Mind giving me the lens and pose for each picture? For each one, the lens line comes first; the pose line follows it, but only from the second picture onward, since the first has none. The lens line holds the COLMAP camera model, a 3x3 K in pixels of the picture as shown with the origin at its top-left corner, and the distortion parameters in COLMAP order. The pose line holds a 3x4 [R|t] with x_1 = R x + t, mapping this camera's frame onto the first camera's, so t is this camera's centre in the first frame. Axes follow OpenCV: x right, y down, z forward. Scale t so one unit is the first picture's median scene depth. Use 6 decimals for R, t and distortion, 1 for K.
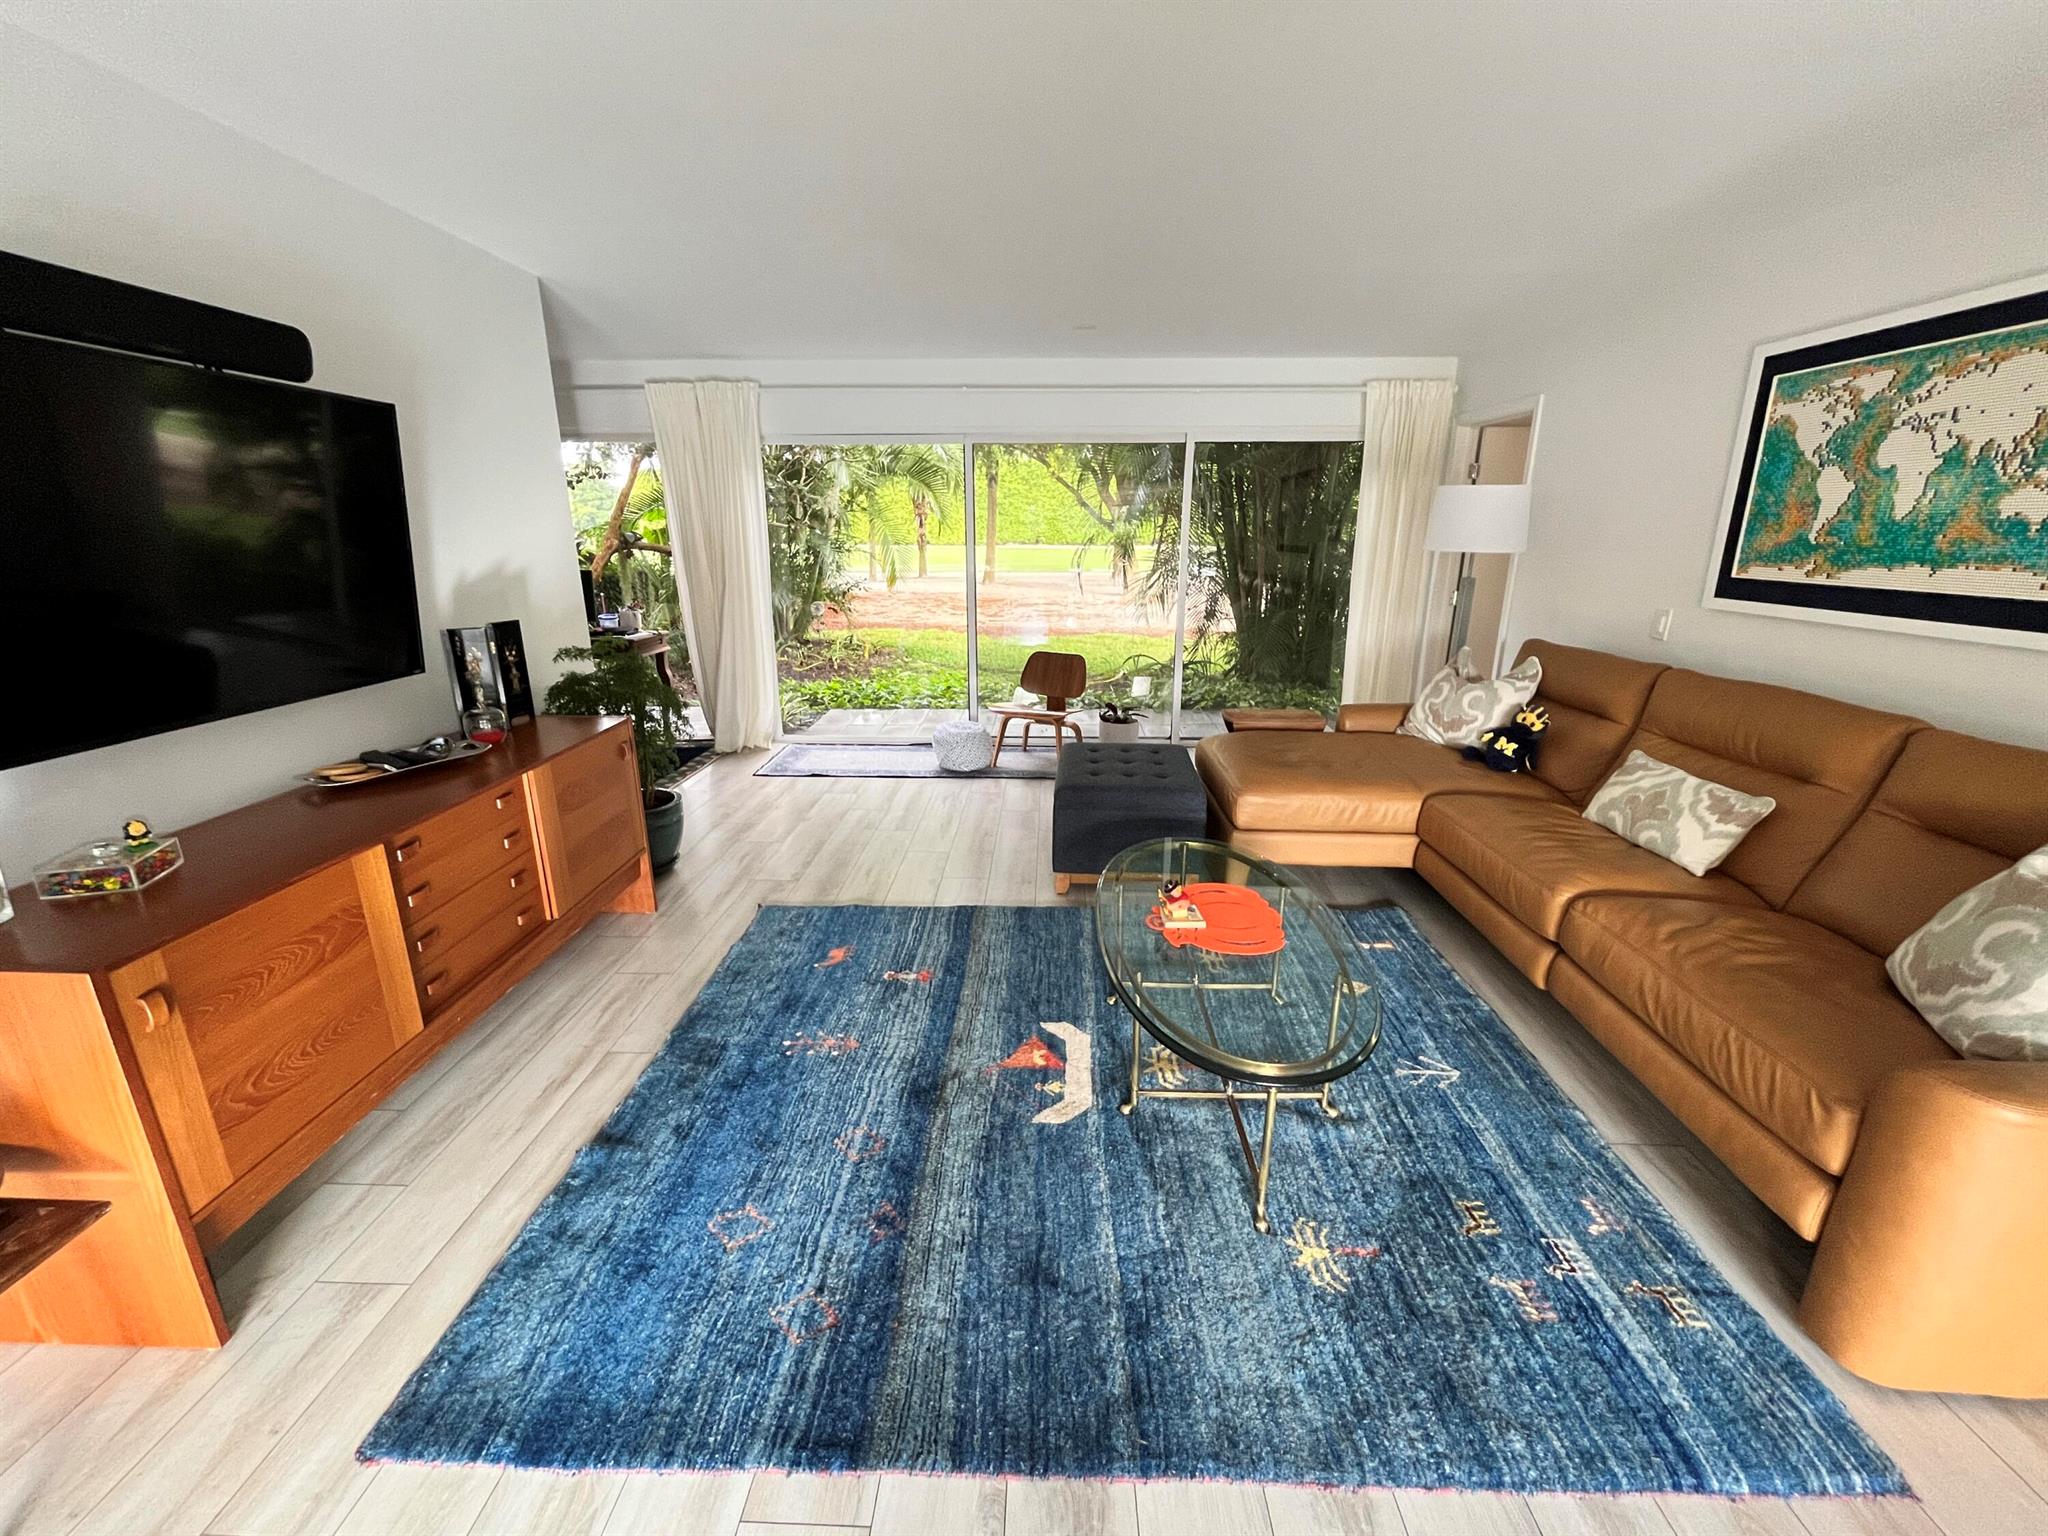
lens RADIAL K [[828.5, 0, 1021.9], [0, 828.5, 761.0], [0, 0, 1]] dist [-0.001373, -0.000066]
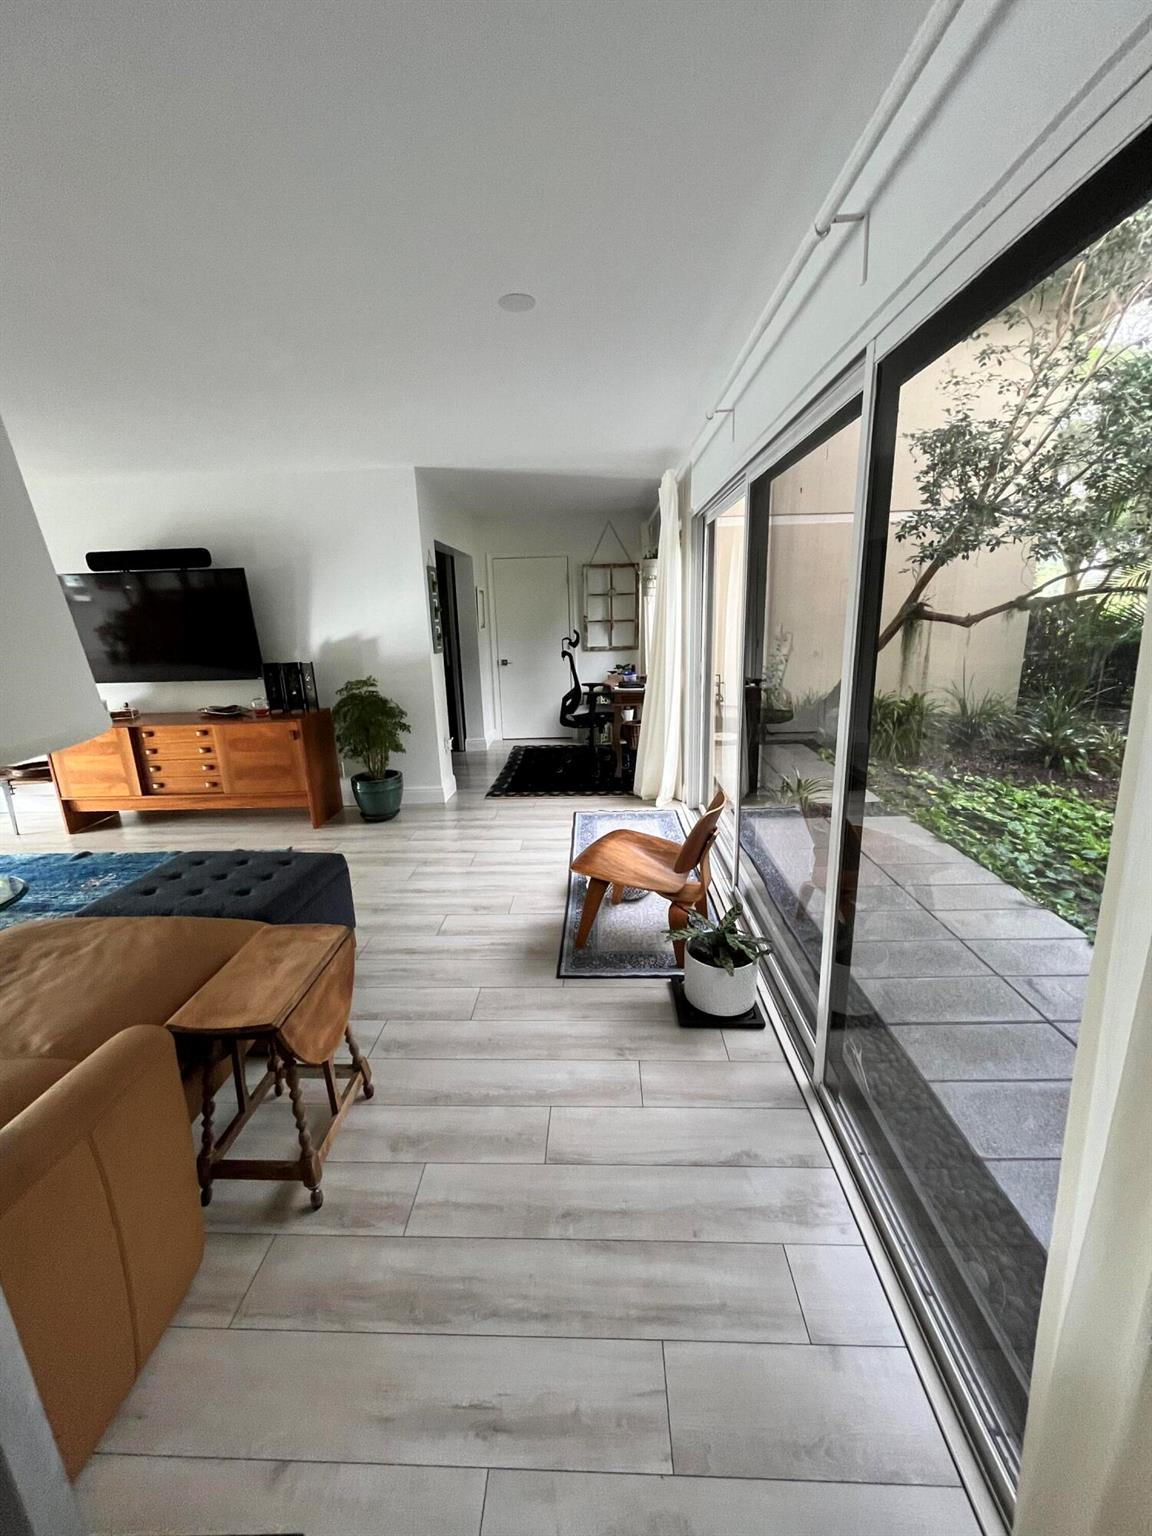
lens RADIAL K [[621.4, 0, 578.2], [0, 621.4, 766.4], [0, 0, 1]] dist [-0.001373, -0.000066]
pose [[0.000054, 0.245500, -0.969397, 1.047662], [-0.246610, 0.939460, 0.237905, -0.514037], [0.969115, 0.239050, 0.060594, 1.815285]]
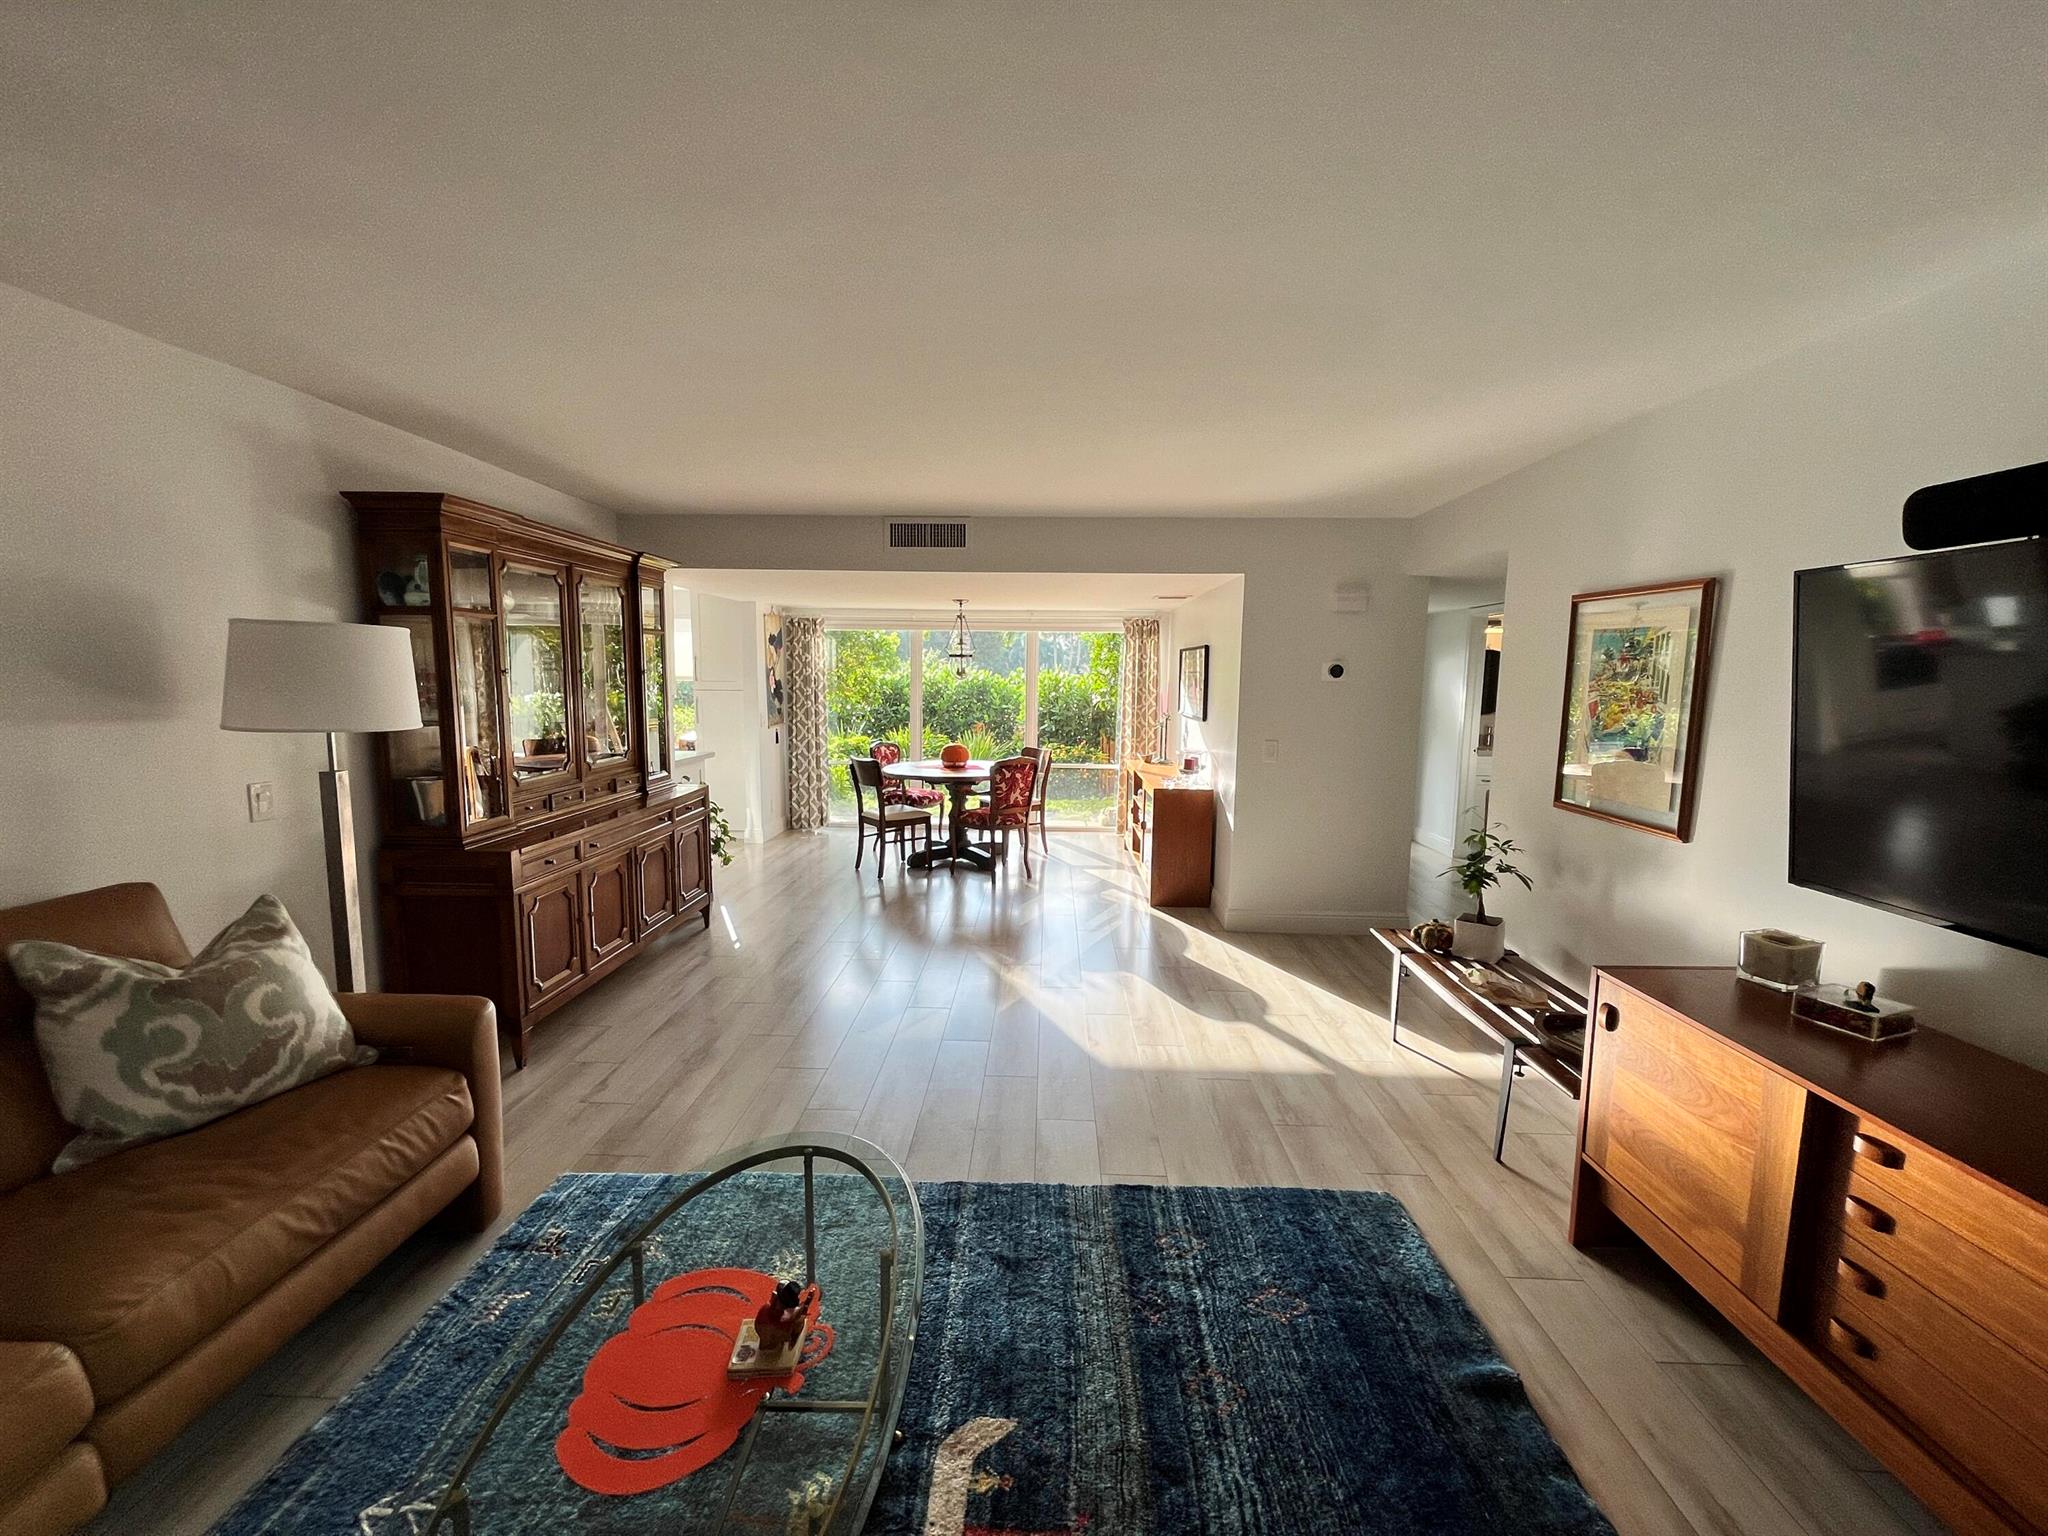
lens RADIAL K [[828.5, 0, 1030.6], [0, 828.5, 761.9], [0, 0, 1]] dist [-0.001373, -0.000066]
pose [[-0.999832, -0.013787, -0.012113, 0.014768], [-0.017357, 0.924719, 0.380254, -0.373436], [0.005958, 0.380400, -0.924803, 1.205206]]
